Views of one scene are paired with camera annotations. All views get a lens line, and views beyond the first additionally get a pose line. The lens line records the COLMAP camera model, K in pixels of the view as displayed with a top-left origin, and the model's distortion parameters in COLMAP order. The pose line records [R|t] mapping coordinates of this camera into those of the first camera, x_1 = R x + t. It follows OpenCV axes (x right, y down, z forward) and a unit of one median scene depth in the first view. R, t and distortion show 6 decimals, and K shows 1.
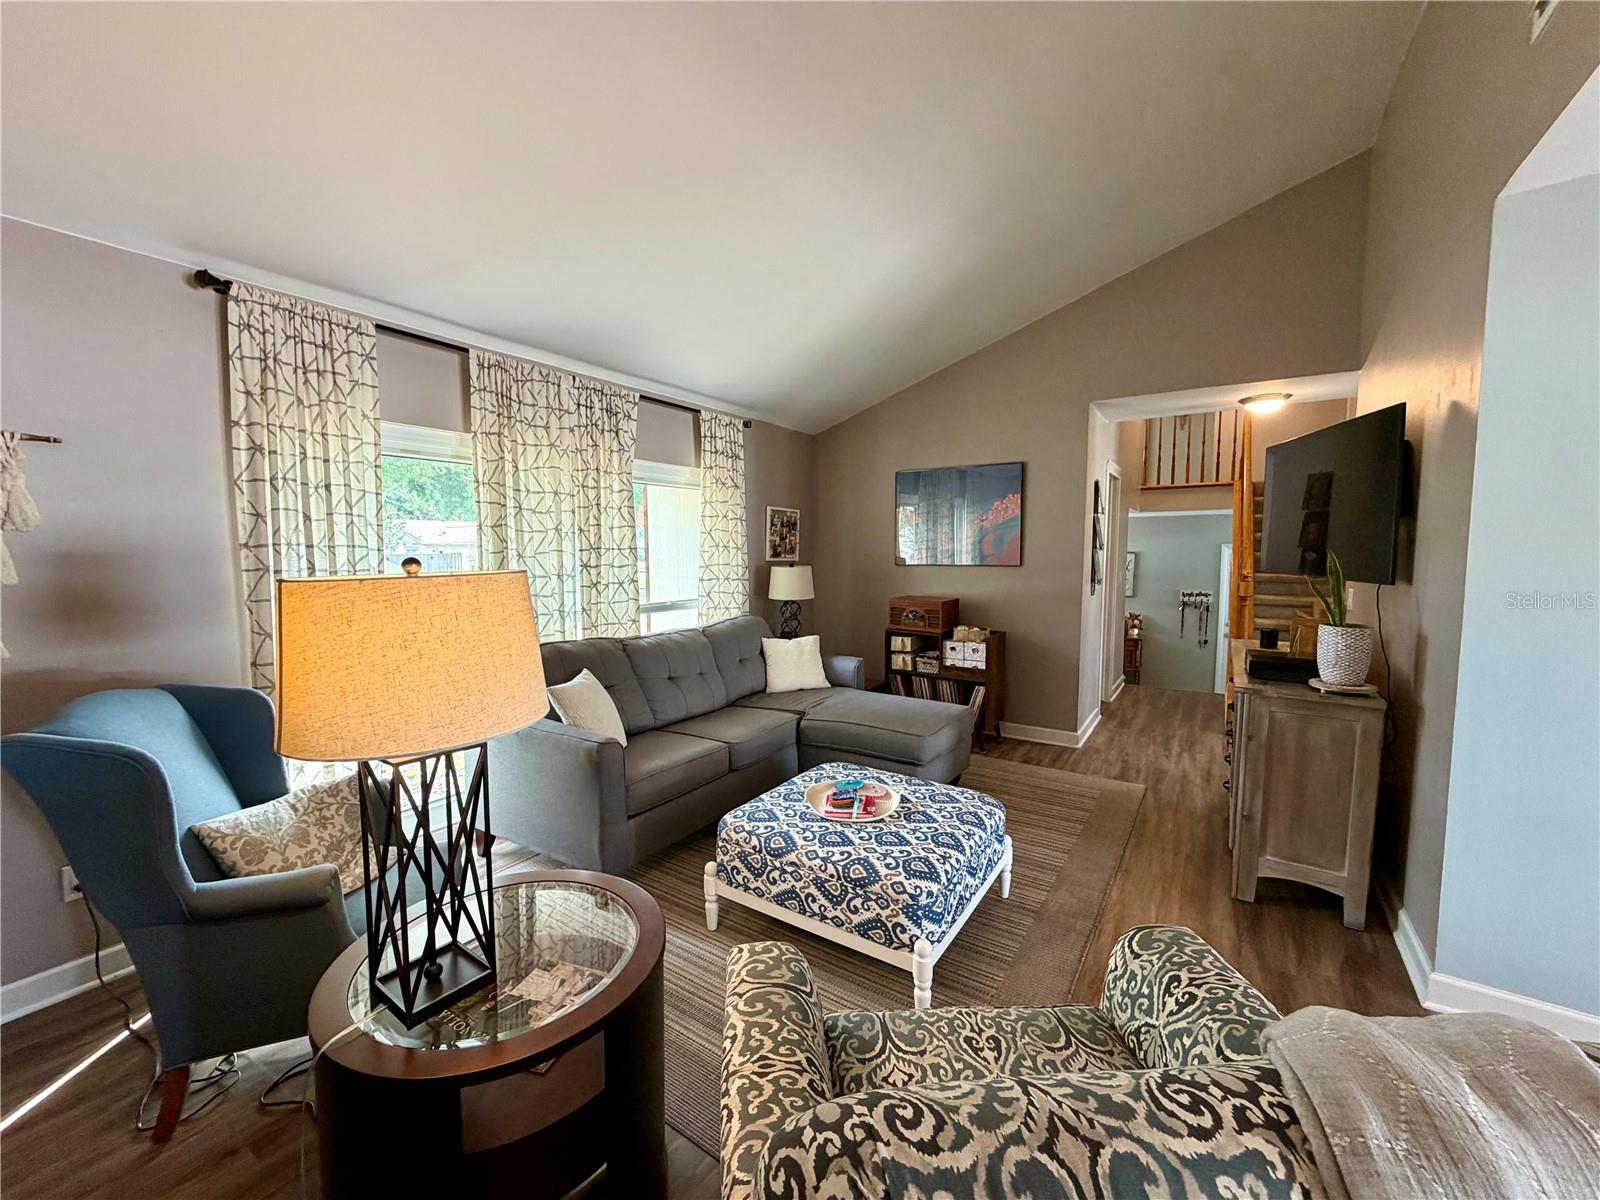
lens RADIAL K [[637.9, 0, 789.5], [0, 637.9, 599.5], [0, 0, 1]] dist [0.000120, -0.000055]
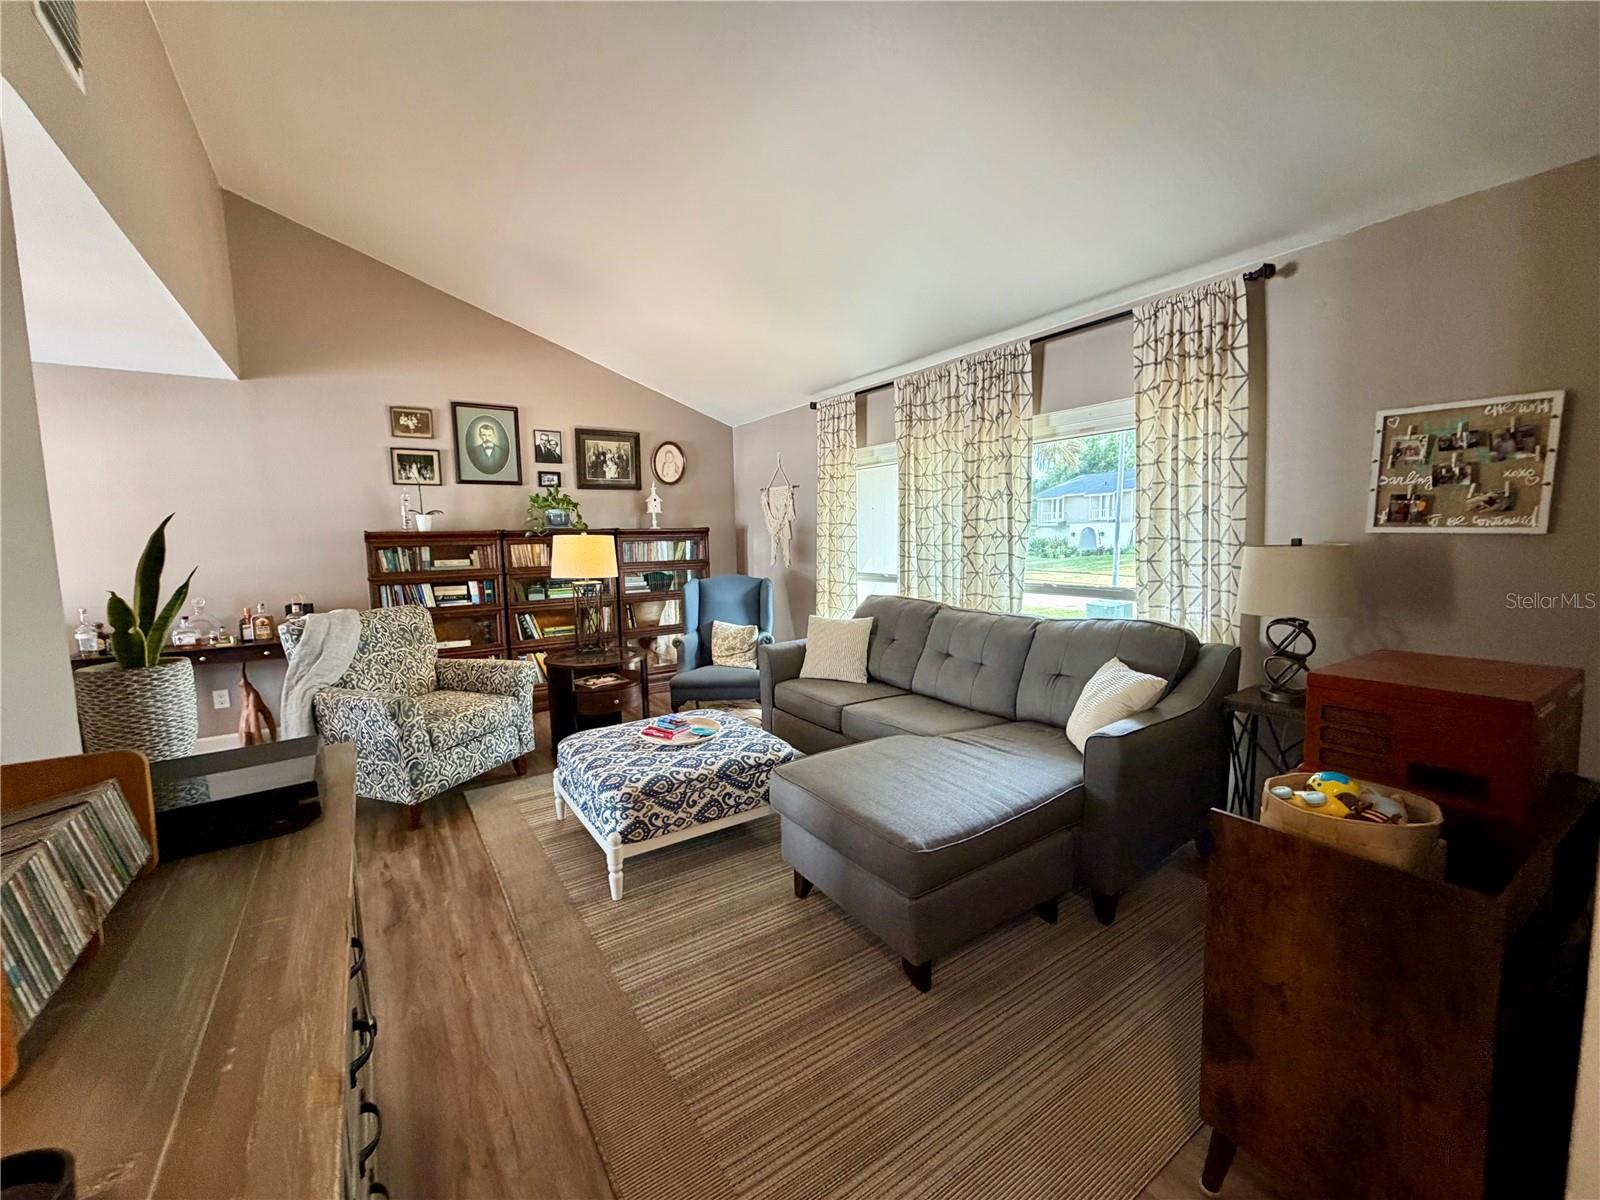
lens RADIAL K [[637.9, 0, 789.5], [0, 637.9, 599.5], [0, 0, 1]] dist [0.000120, -0.000055]
pose [[-0.373616, 0.096136, -0.922588, 1.080742], [-0.058260, 0.990219, 0.126776, -0.093505], [0.925752, 0.101116, -0.364361, 1.569900]]
